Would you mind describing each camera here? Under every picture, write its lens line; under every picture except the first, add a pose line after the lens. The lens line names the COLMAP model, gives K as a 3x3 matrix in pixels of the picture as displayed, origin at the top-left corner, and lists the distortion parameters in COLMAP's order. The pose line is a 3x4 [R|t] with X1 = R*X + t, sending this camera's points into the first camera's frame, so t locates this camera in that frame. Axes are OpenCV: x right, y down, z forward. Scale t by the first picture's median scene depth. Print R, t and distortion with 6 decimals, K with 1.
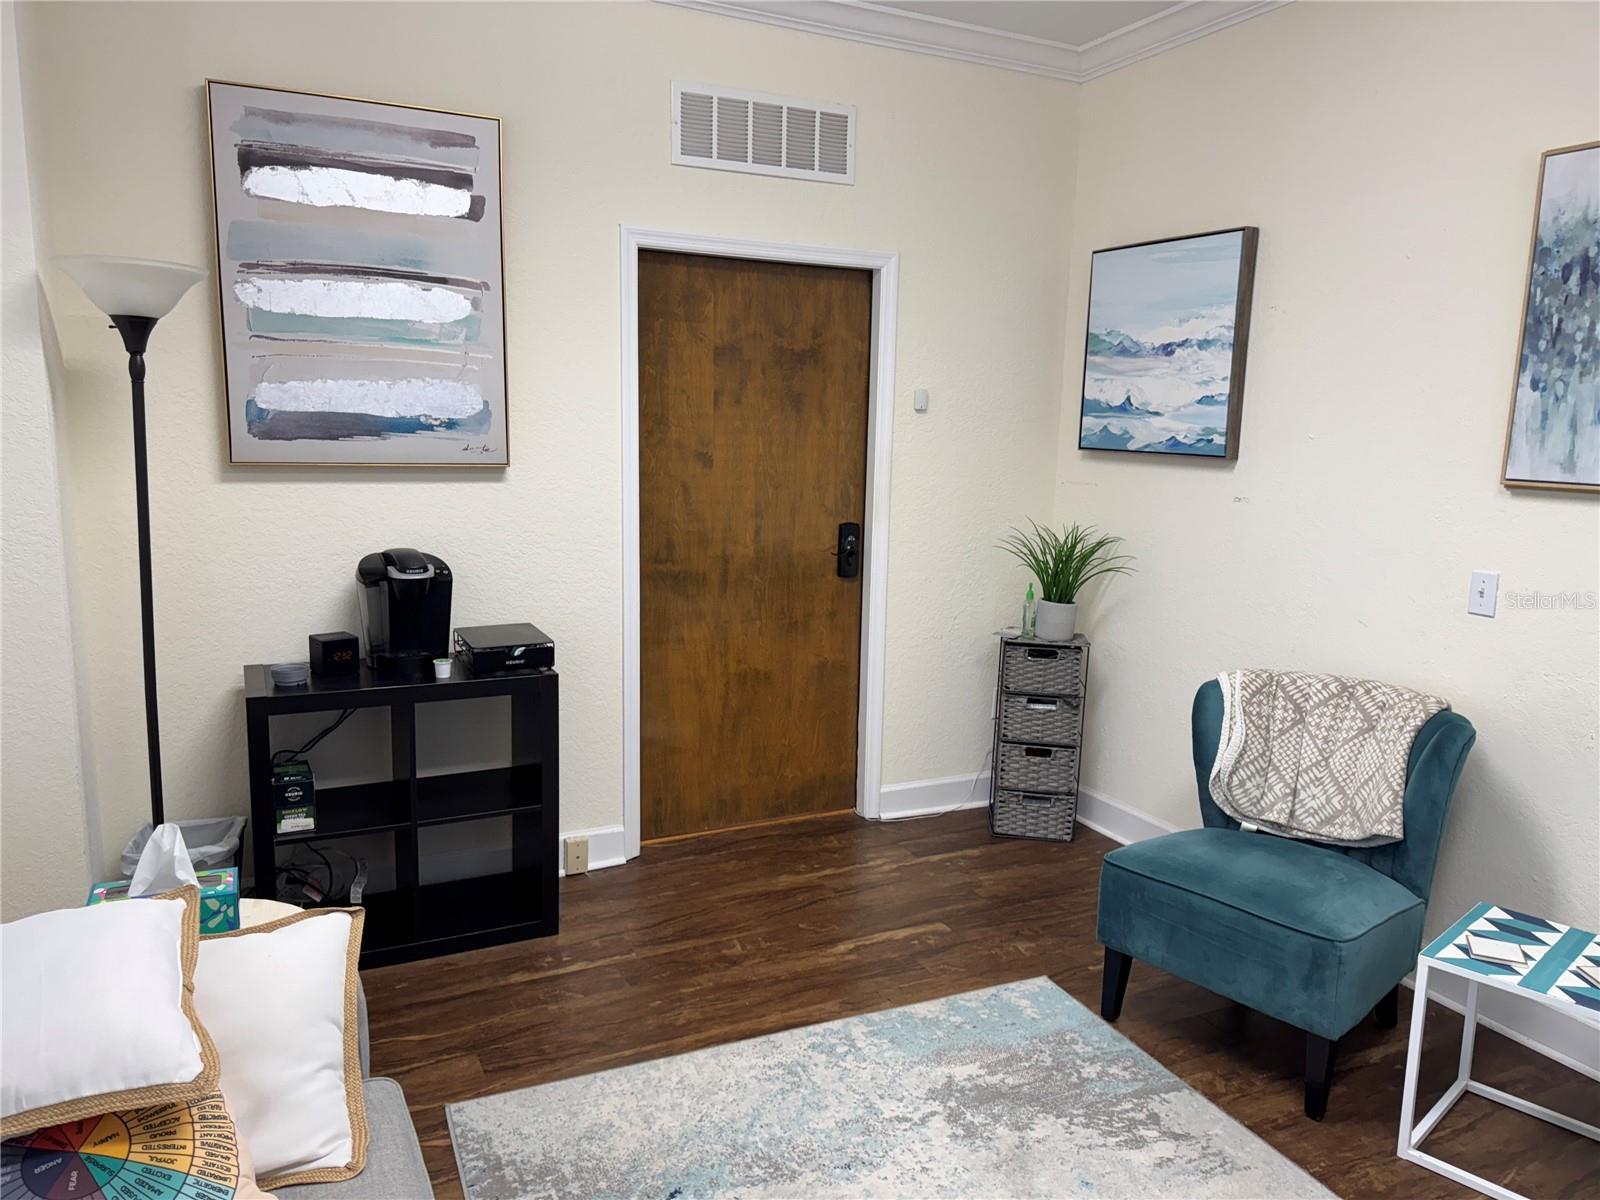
lens RADIAL K [[1137.4, 0, 794.1], [0, 1137.4, 611.1], [0, 0, 1]] dist [0.073465, -0.079123]
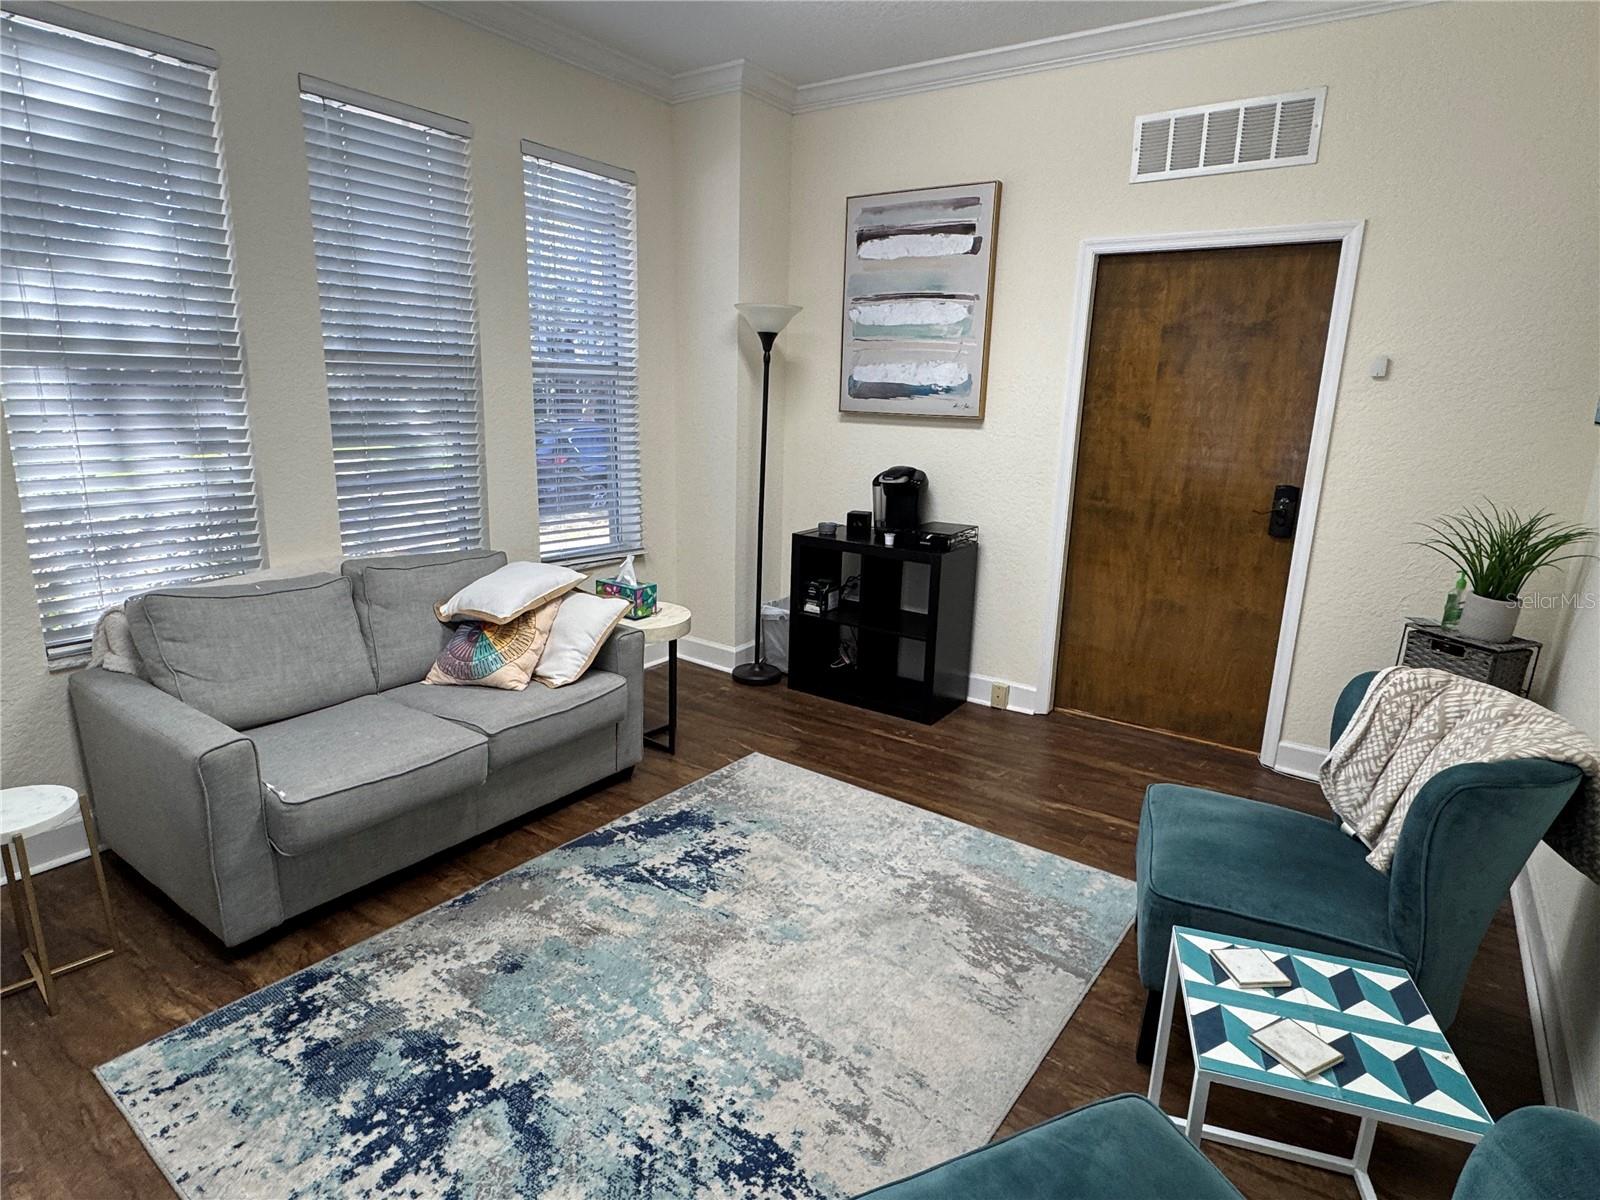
lens RADIAL K [[878.0, 0, 790.5], [0, 878.0, 608.1], [0, 0, 1]] dist [0.002281, -0.002339]
pose [[0.479317, 0.205344, -0.853281, 0.700590], [-0.165009, 0.975990, 0.142183, -0.008282], [0.861990, 0.072649, 0.501692, 0.247995]]
